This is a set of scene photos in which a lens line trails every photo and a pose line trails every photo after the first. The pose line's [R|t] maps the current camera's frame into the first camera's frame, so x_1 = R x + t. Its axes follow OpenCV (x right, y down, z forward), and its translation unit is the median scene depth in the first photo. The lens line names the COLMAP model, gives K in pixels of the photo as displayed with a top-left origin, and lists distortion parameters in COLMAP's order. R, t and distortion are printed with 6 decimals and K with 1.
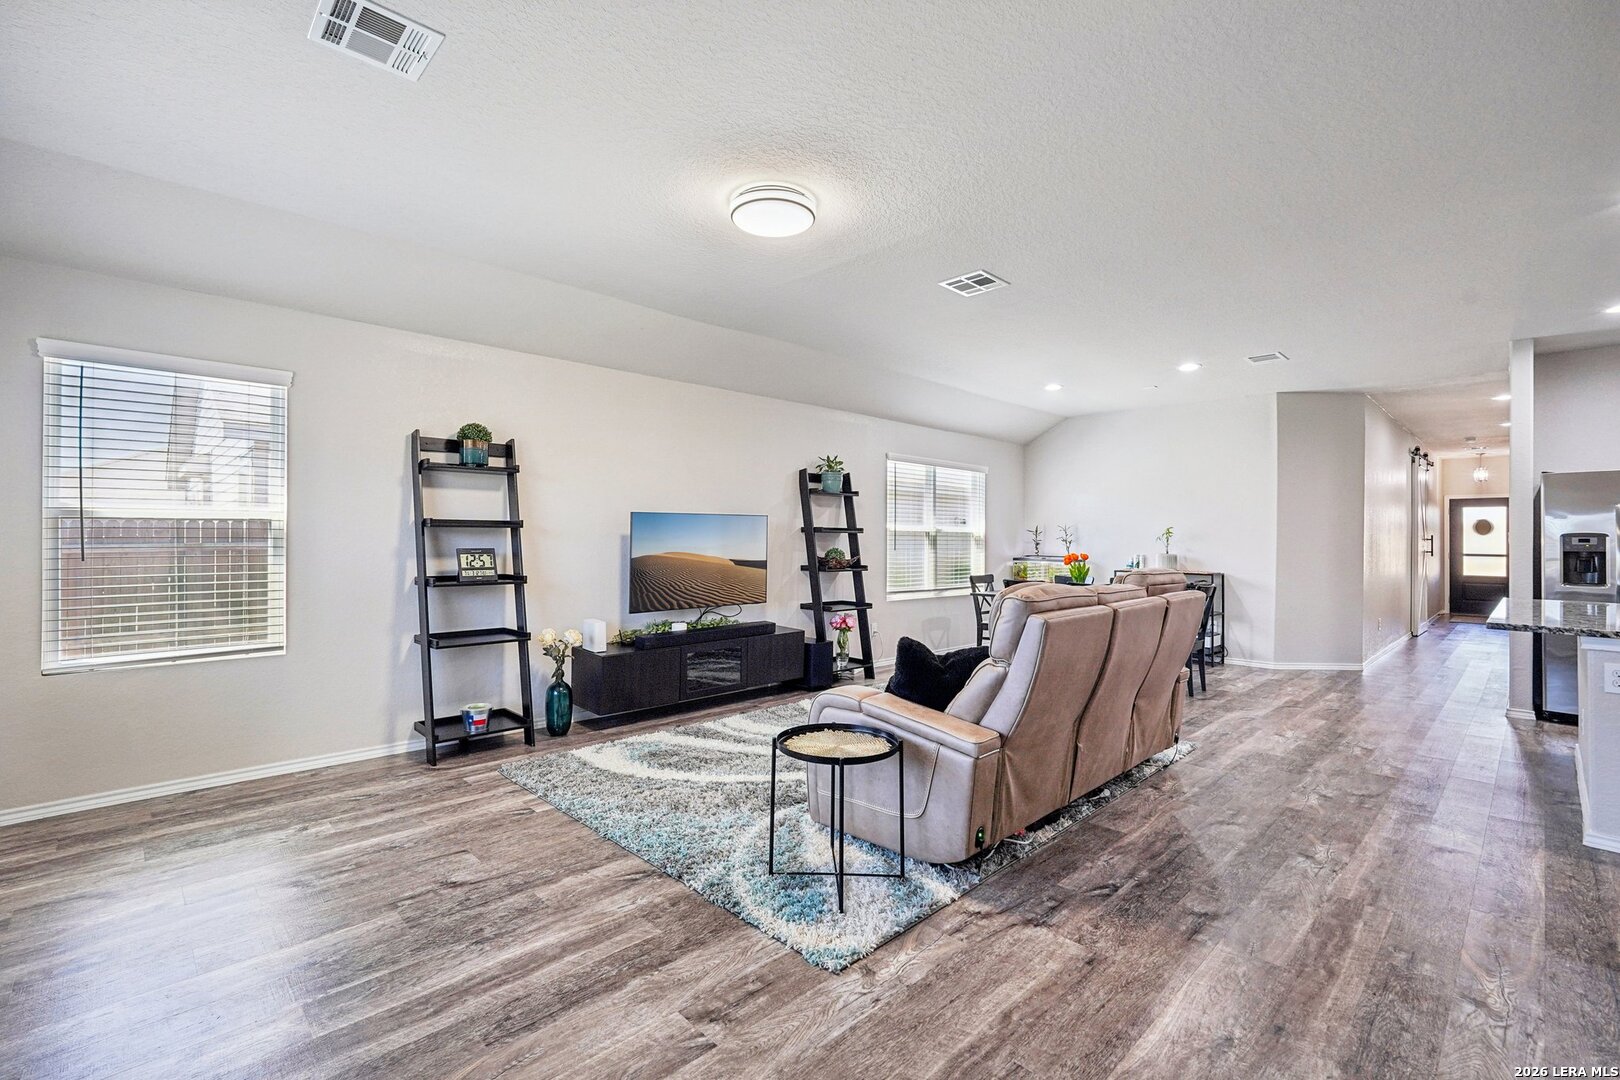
lens RADIAL K [[723.7, 0, 804.4], [0, 723.7, 540.8], [0, 0, 1]] dist [-0.015270, 0.005570]
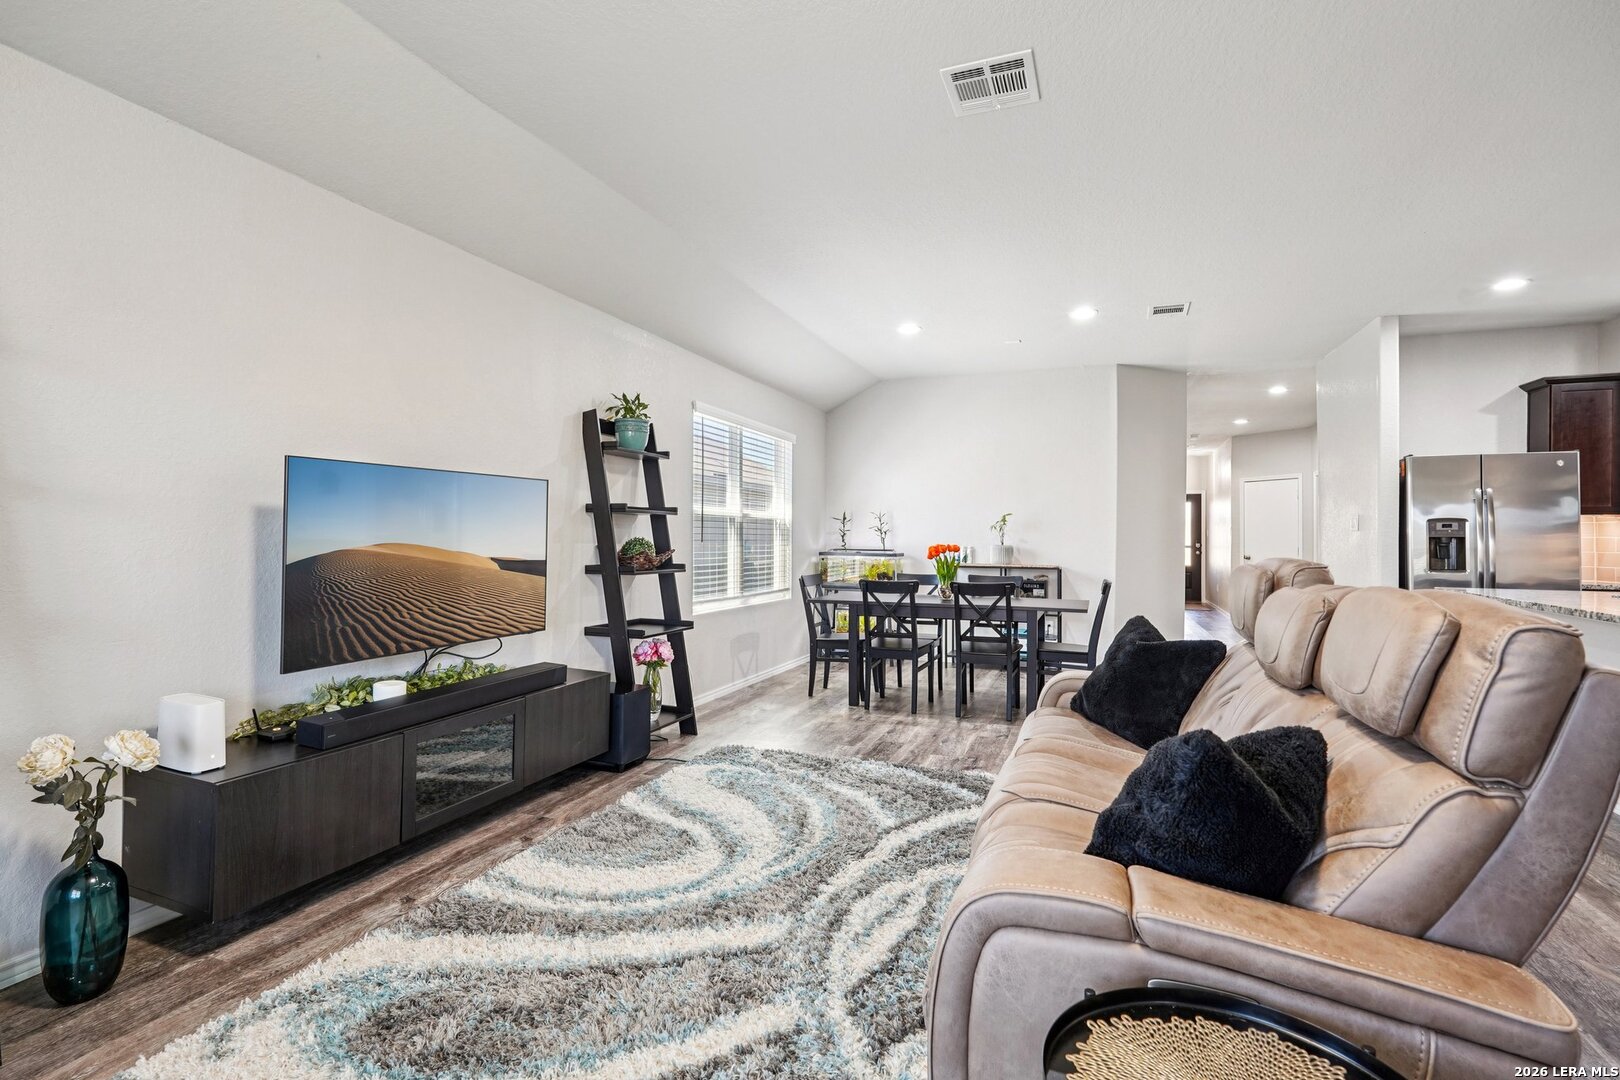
lens RADIAL K [[774.8, 0, 806.7], [0, 774.8, 536.6], [0, 0, 1]] dist [-0.003344, 0.002186]
pose [[0.907005, -0.001715, 0.421116, -0.126917], [0.002225, 0.999997, -0.000718, 0.011351], [-0.421114, 0.001588, 0.907006, 0.355280]]
